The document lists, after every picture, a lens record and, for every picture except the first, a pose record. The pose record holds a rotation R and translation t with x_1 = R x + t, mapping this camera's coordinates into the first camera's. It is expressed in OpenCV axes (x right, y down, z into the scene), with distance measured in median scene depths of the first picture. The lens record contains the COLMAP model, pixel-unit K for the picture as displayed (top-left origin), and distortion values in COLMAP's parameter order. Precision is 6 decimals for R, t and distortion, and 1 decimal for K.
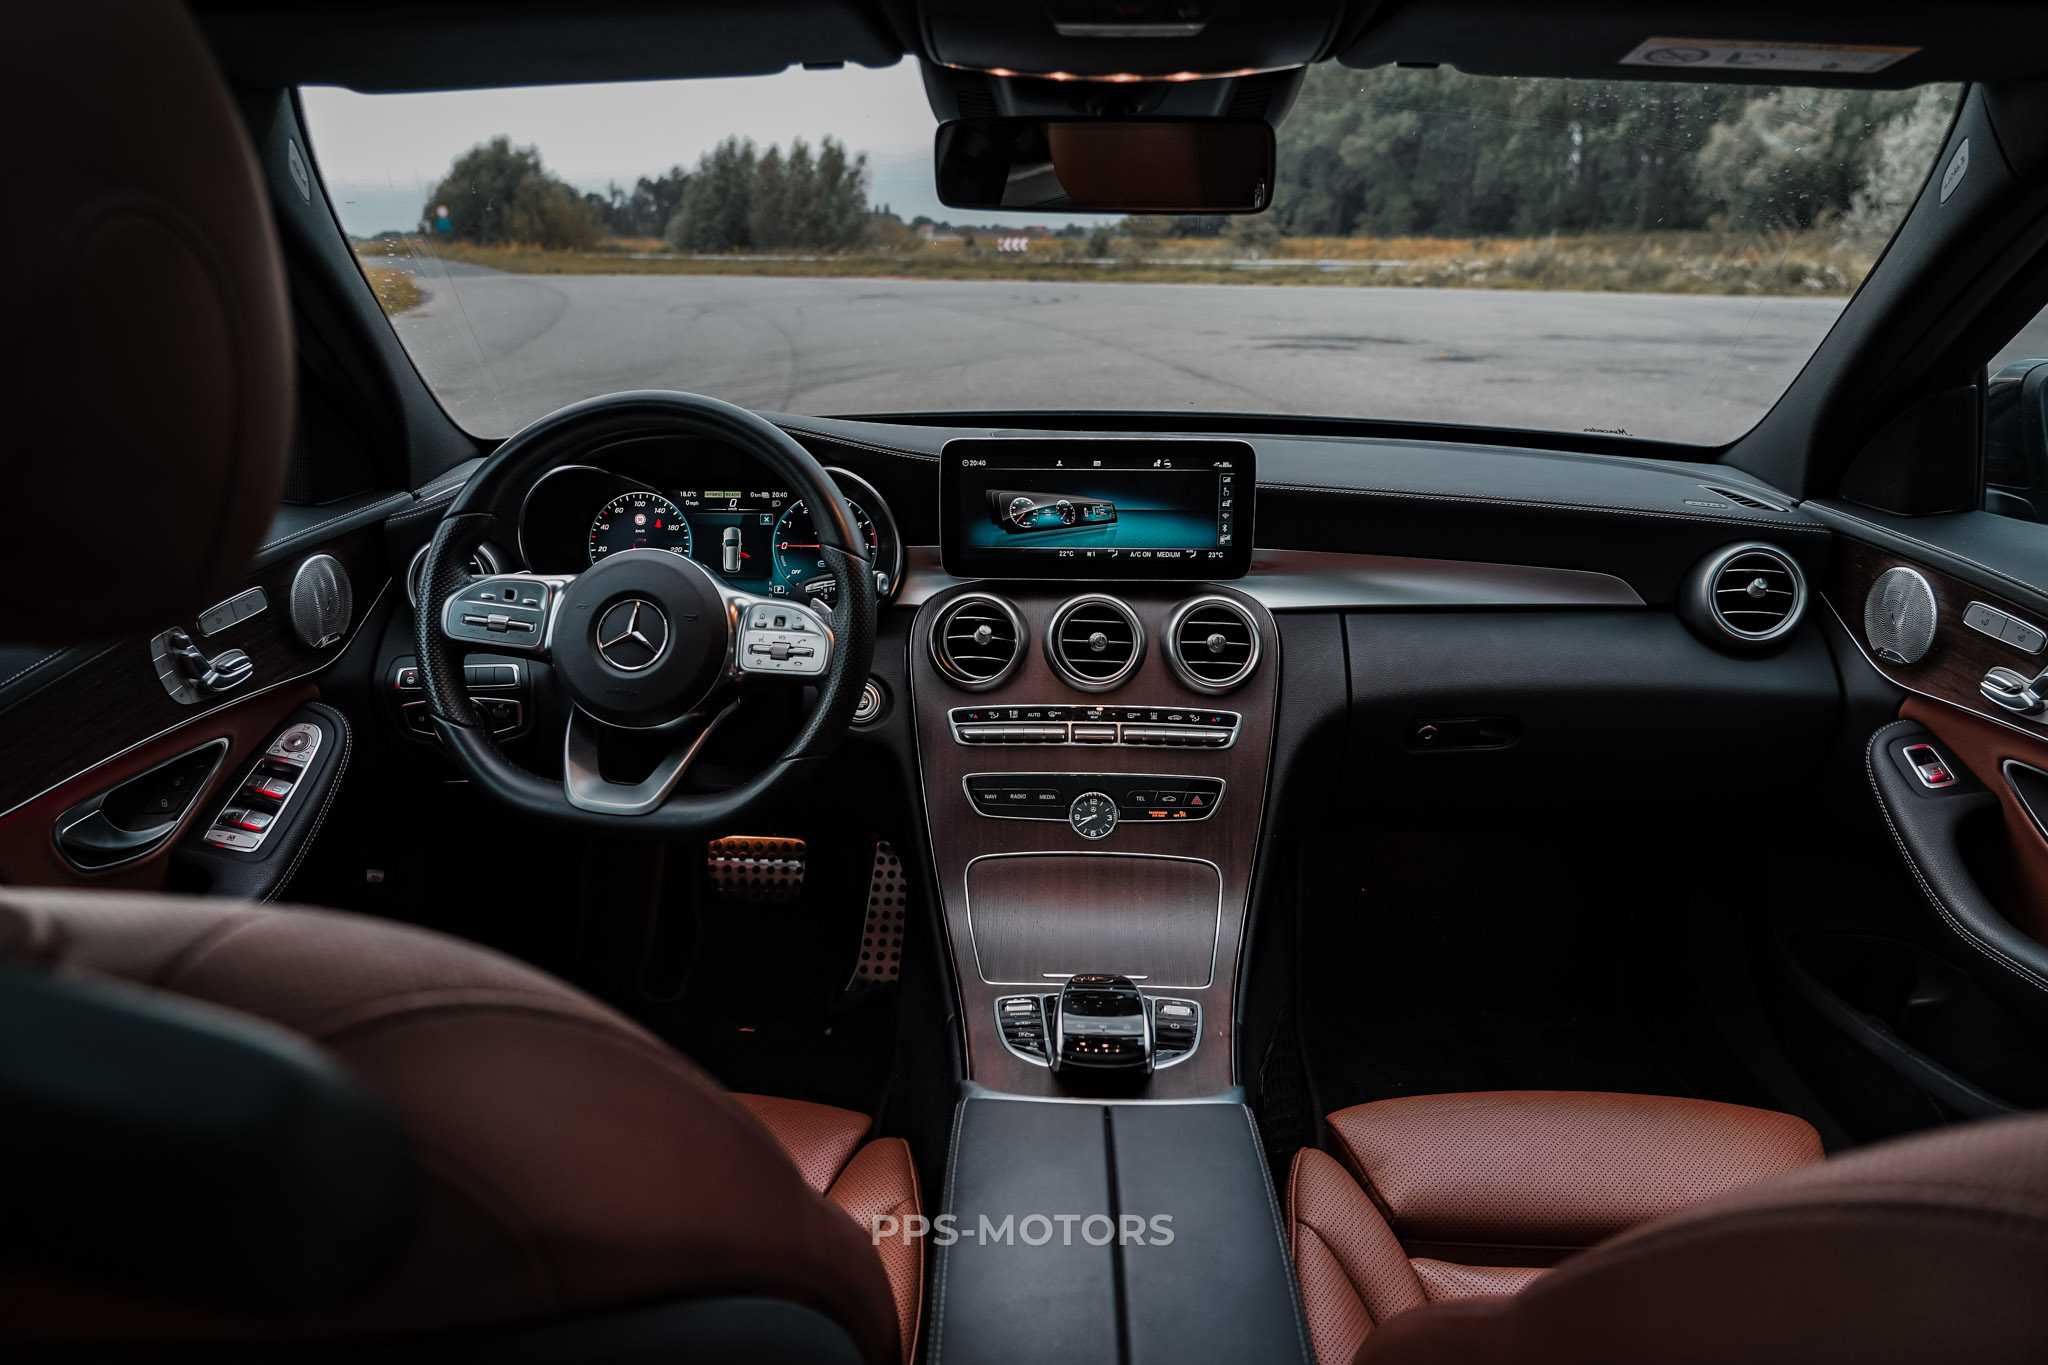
lens RADIAL K [[1471.4, 0, 1016.4], [0, 1471.4, 687.9], [0, 0, 1]] dist [-0.024903, 0.008145]
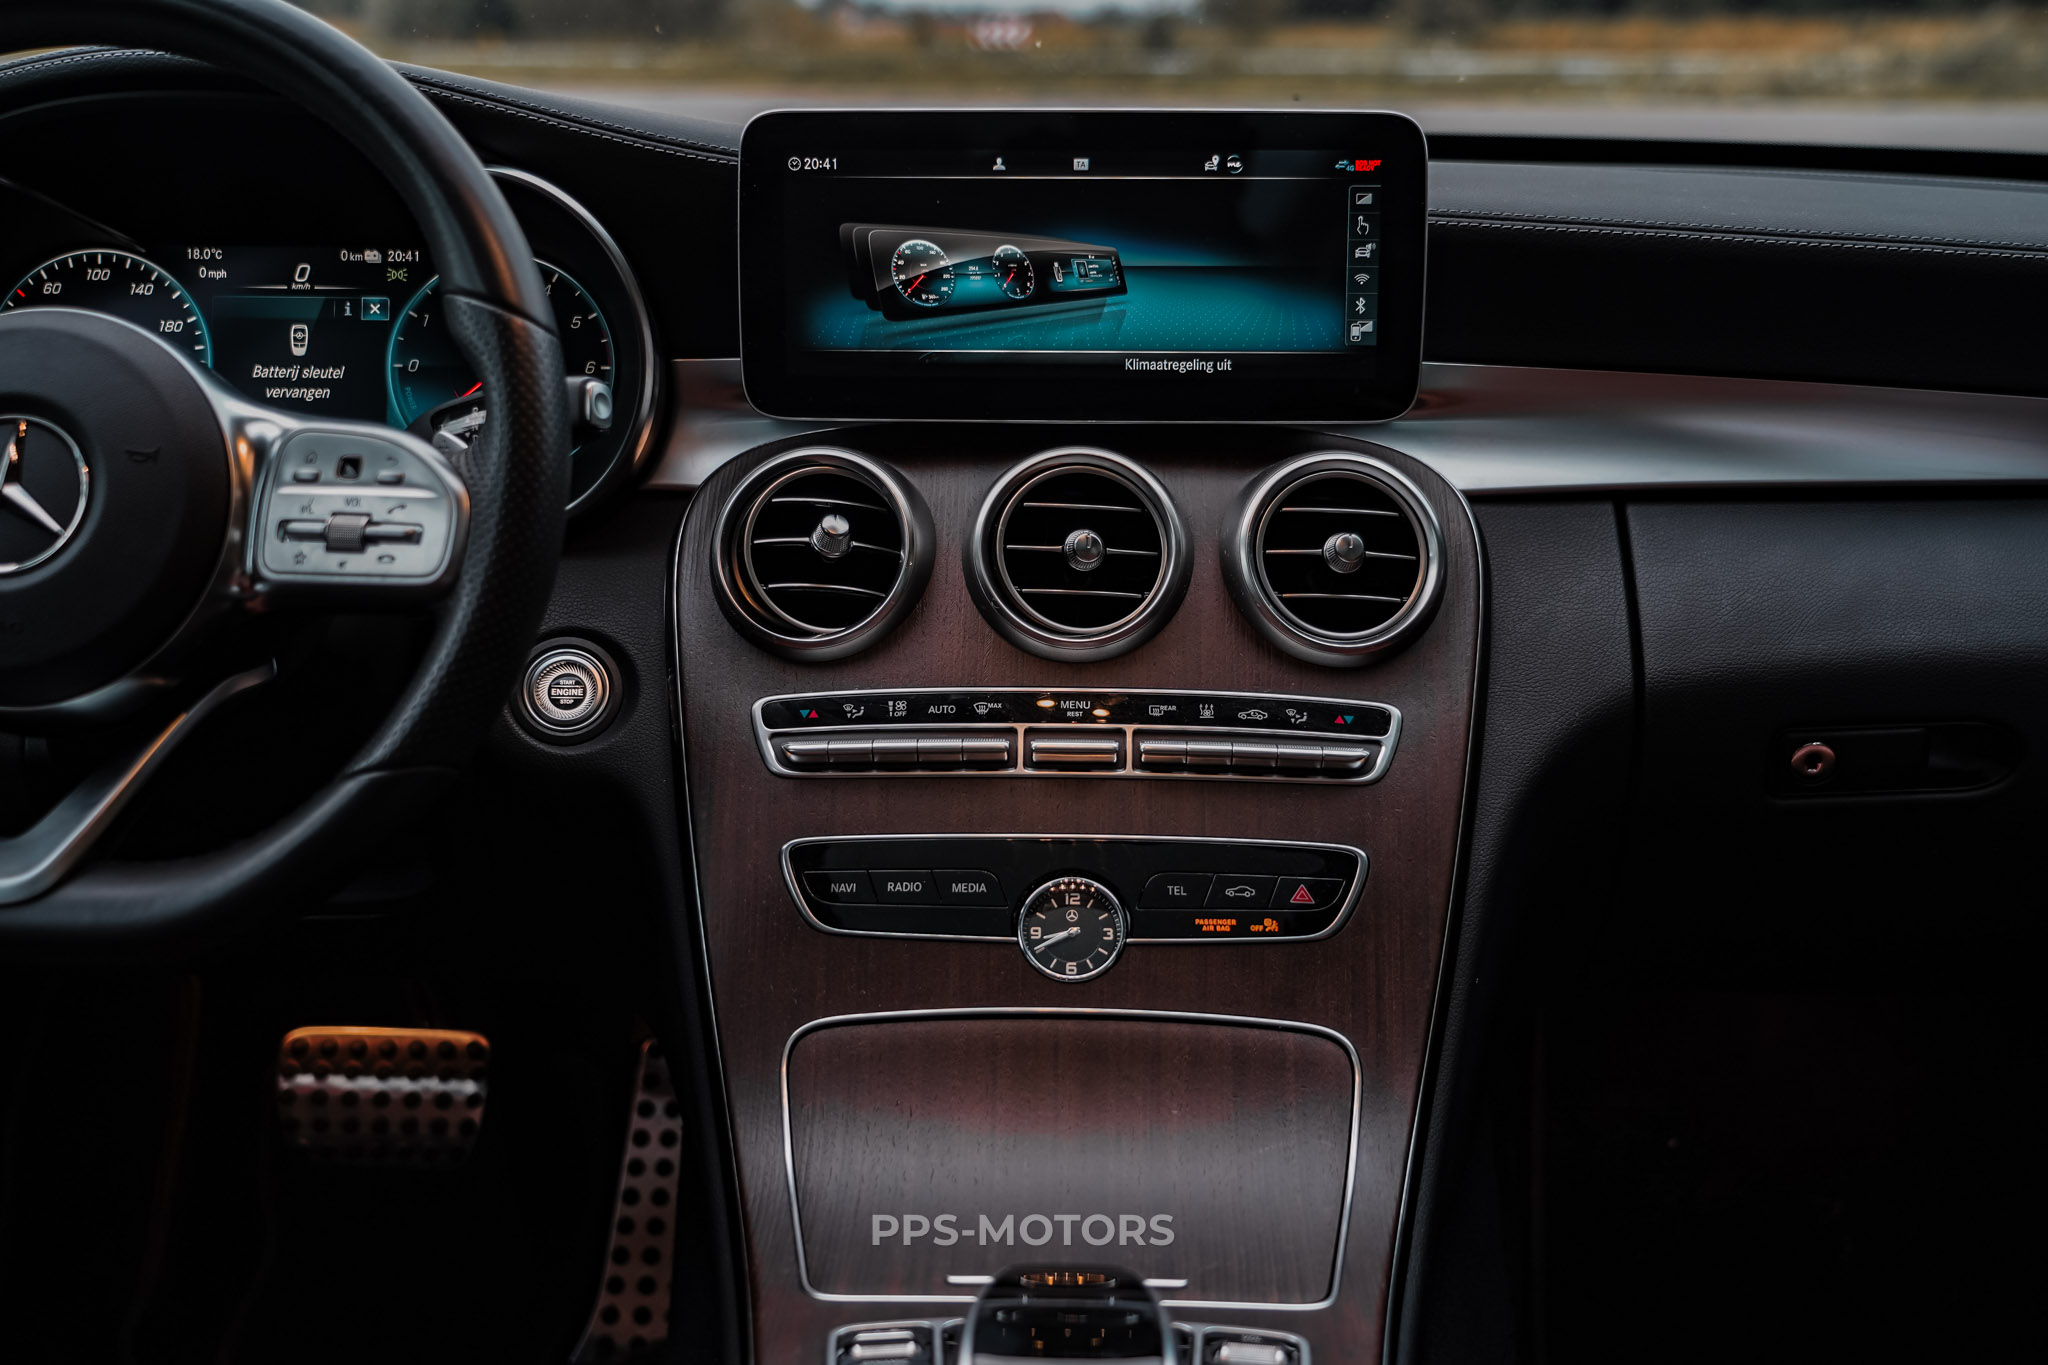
lens RADIAL K [[2704.4, 0, 1024.0], [0, 2704.4, 682.5], [0, 0, 1]] dist [0.037340, 0.045922]
pose [[0.999991, -0.000674, 0.004167, 0.033627], [0.000943, 0.997902, -0.064731, 0.063641], [-0.004115, 0.064734, 0.997894, 0.168915]]
